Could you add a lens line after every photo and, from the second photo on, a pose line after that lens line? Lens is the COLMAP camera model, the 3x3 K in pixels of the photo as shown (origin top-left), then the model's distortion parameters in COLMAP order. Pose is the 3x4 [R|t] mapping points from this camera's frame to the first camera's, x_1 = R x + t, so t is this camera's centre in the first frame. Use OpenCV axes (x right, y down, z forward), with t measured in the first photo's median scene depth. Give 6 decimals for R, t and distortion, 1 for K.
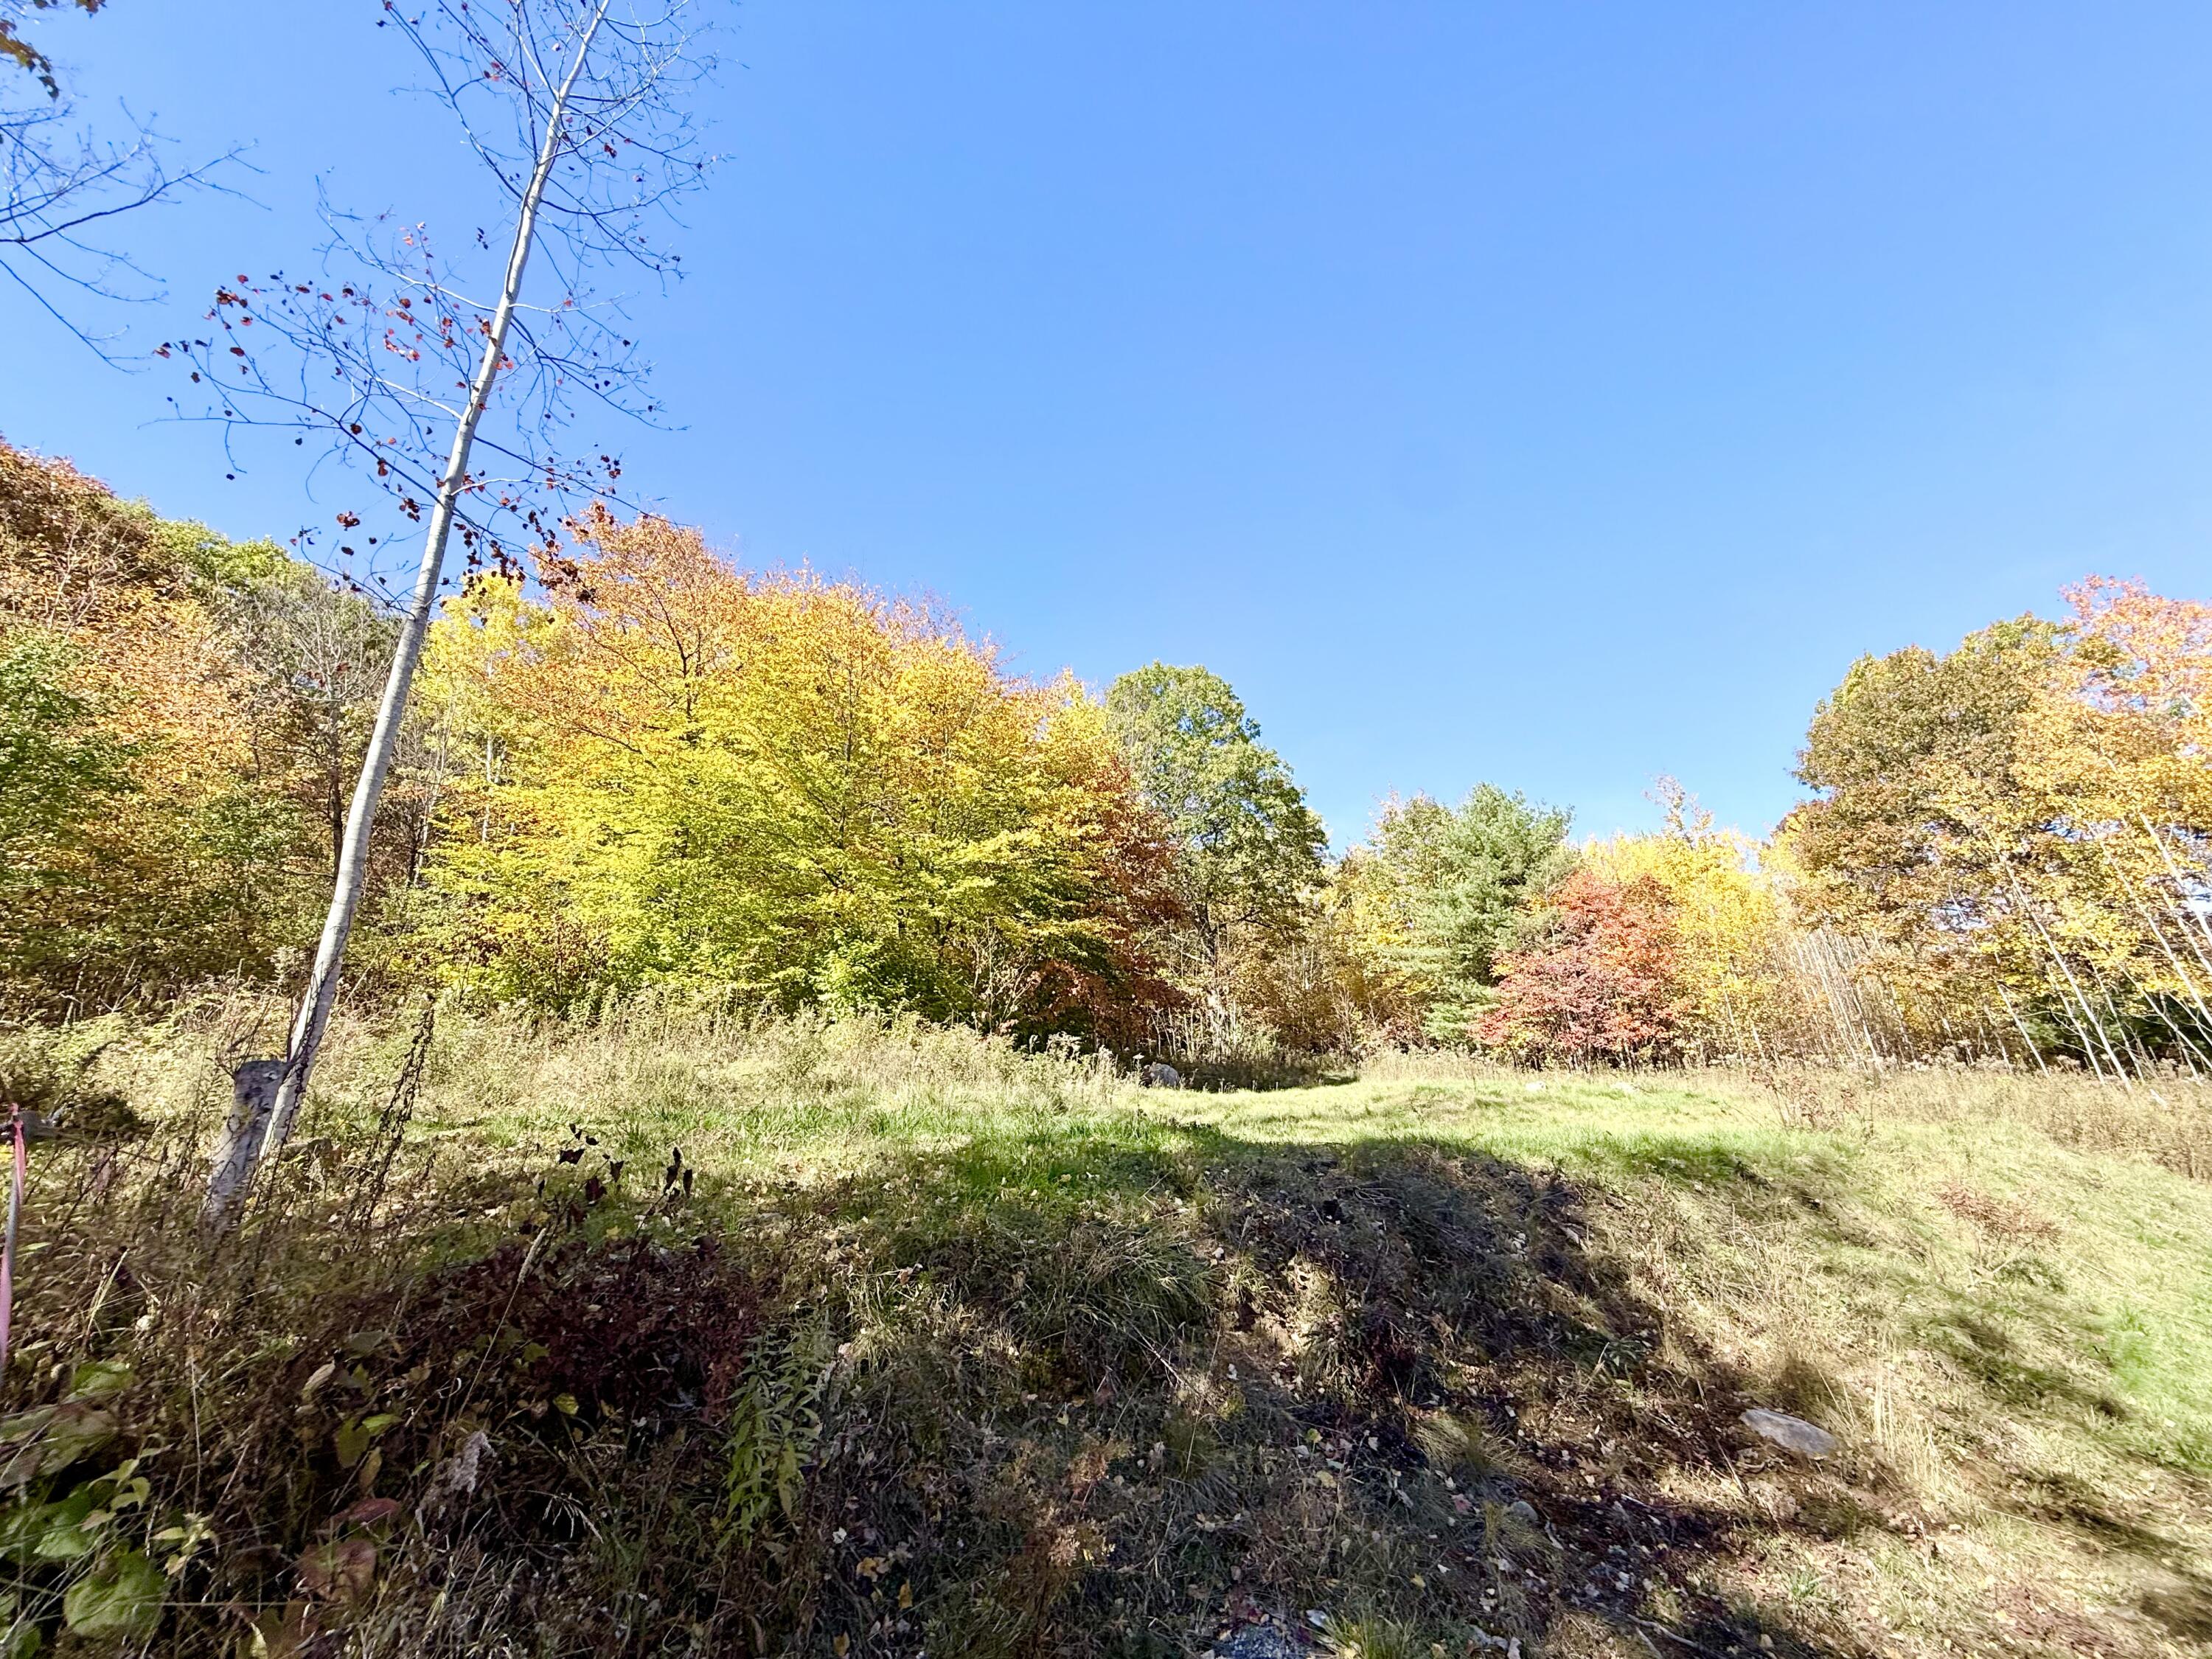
lens RADIAL K [[882.8, 0, 1106.5], [0, 882.8, 828.1], [0, 0, 1]] dist [-0.001773, -0.000434]
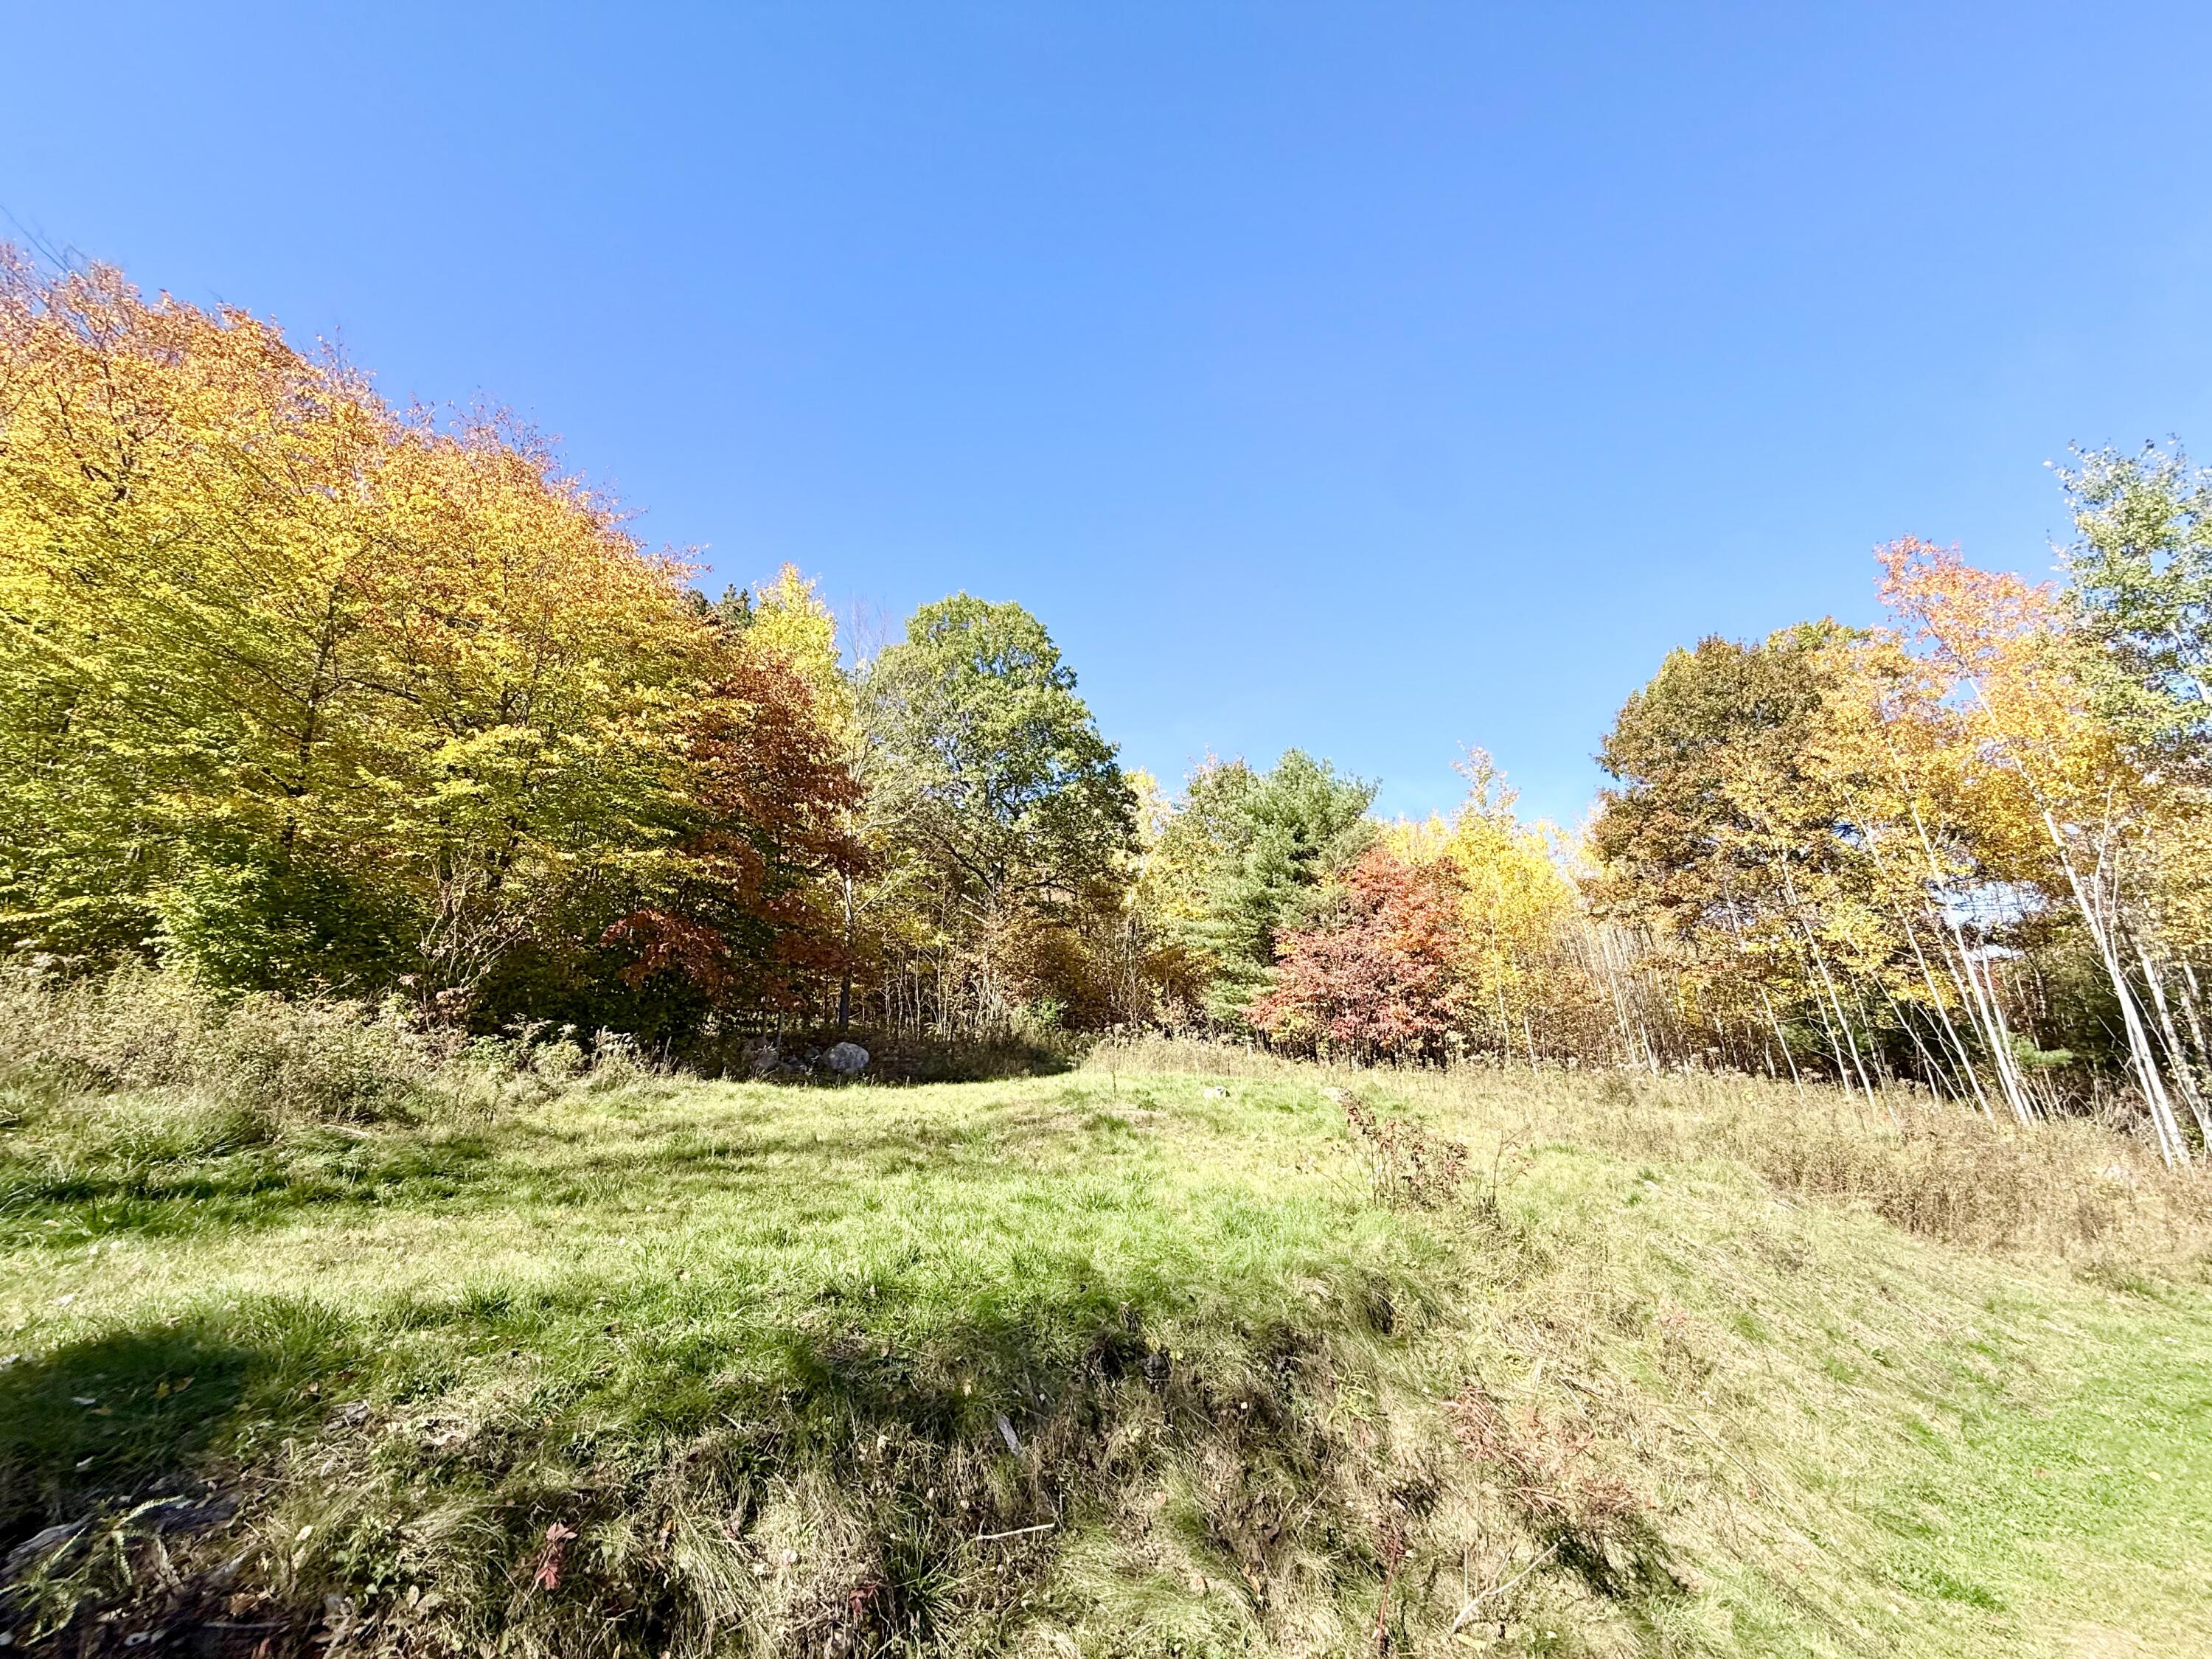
lens RADIAL K [[882.8, 0, 1101.9], [0, 882.8, 824.8], [0, 0, 1]] dist [-0.001773, -0.000434]
pose [[0.991463, 0.059710, 0.115914, 0.148390], [-0.063556, 0.997534, 0.029772, 0.016372], [-0.113851, -0.036885, 0.992813, 0.115422]]
